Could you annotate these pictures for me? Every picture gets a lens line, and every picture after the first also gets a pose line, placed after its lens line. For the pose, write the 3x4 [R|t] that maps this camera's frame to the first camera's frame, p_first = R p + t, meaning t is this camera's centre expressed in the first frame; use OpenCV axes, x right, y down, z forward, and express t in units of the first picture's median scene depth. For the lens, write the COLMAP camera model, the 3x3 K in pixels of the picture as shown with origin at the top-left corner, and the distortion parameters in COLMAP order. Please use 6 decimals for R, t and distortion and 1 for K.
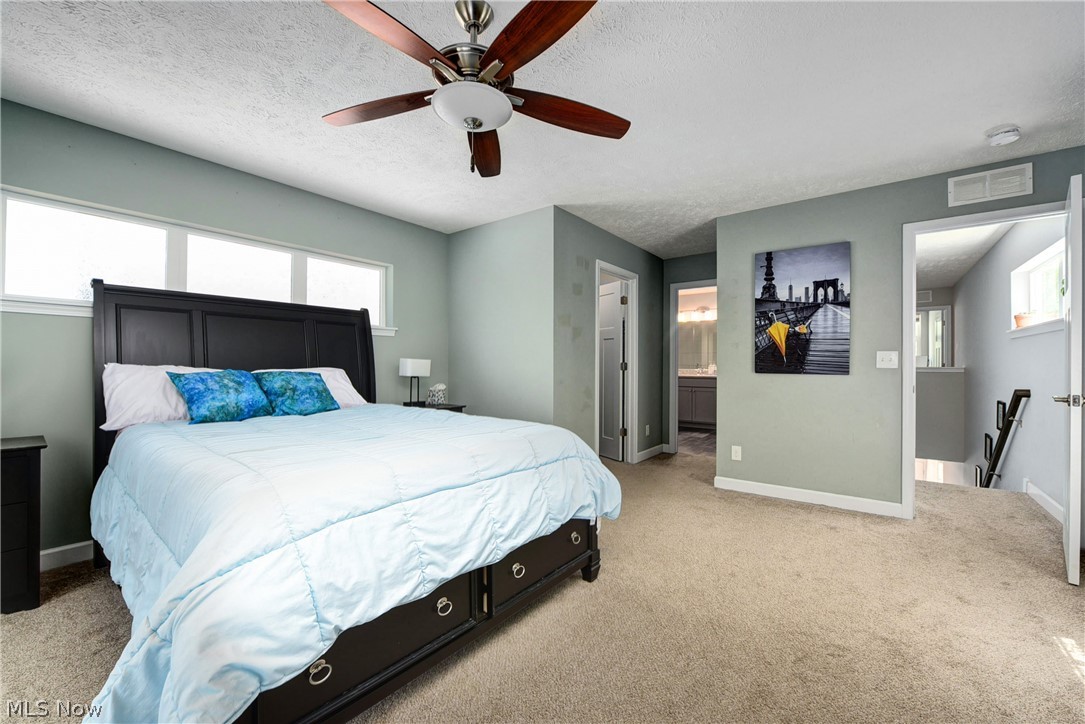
lens RADIAL K [[433.1, 0, 544.8], [0, 433.1, 363.4], [0, 0, 1]] dist [-0.008762, -0.000483]
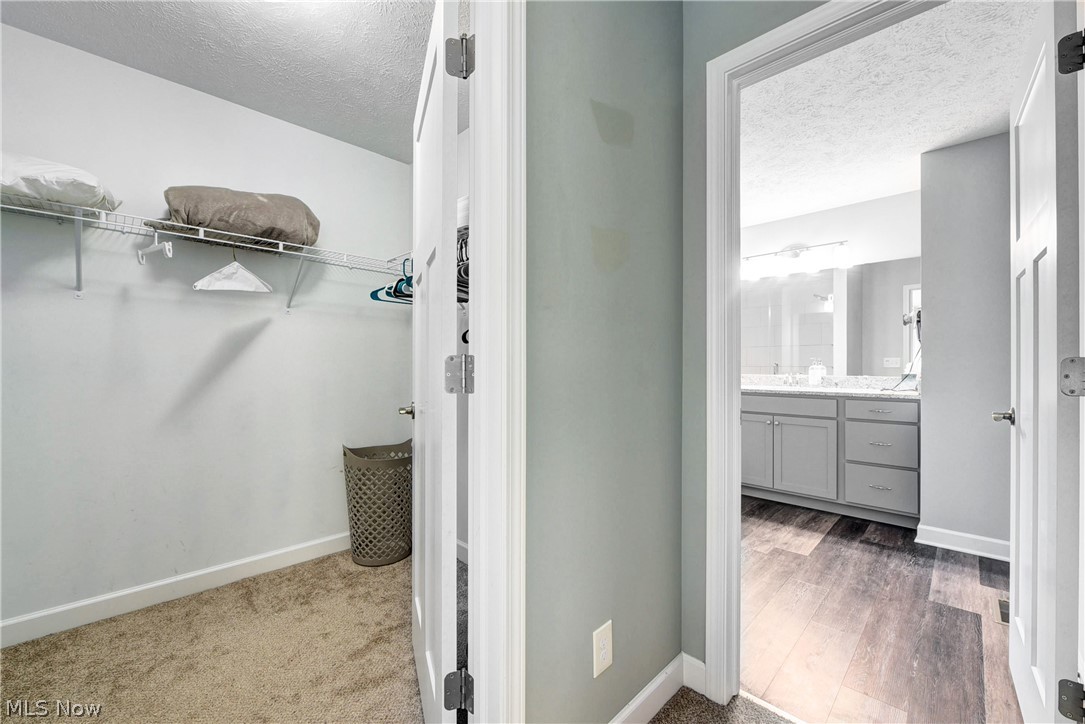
lens RADIAL K [[433.1, 0, 544.8], [0, 433.1, 363.4], [0, 0, 1]] dist [-0.008762, -0.000483]
pose [[0.991777, -0.002818, -0.127947, 0.247933], [0.002428, 0.999992, -0.003201, 0.002020], [0.127955, 0.002864, 0.991776, 0.801747]]
